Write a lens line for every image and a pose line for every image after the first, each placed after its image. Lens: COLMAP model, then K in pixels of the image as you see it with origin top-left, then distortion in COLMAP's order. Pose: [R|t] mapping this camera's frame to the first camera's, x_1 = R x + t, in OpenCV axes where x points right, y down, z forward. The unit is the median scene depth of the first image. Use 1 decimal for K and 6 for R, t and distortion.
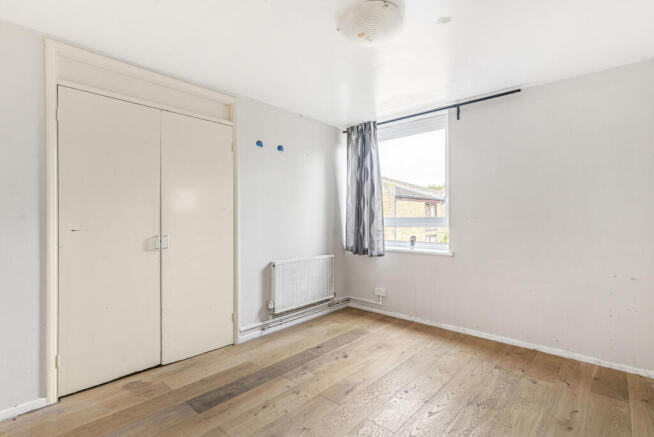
lens RADIAL K [[315.8, 0, 327.7], [0, 315.8, 218.9], [0, 0, 1]] dist [0.011315, 0.000119]
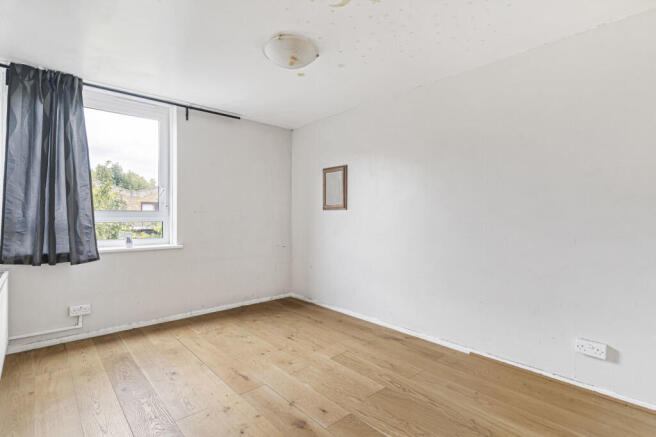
lens RADIAL K [[316.8, 0, 328.6], [0, 316.8, 215.5], [0, 0, 1]] dist [0.011315, 0.000119]
pose [[0.109723, 0.002444, 0.993959, -0.576833], [-0.000840, 0.999997, -0.002366, 0.011705], [-0.993962, -0.000575, 0.109725, 0.382632]]
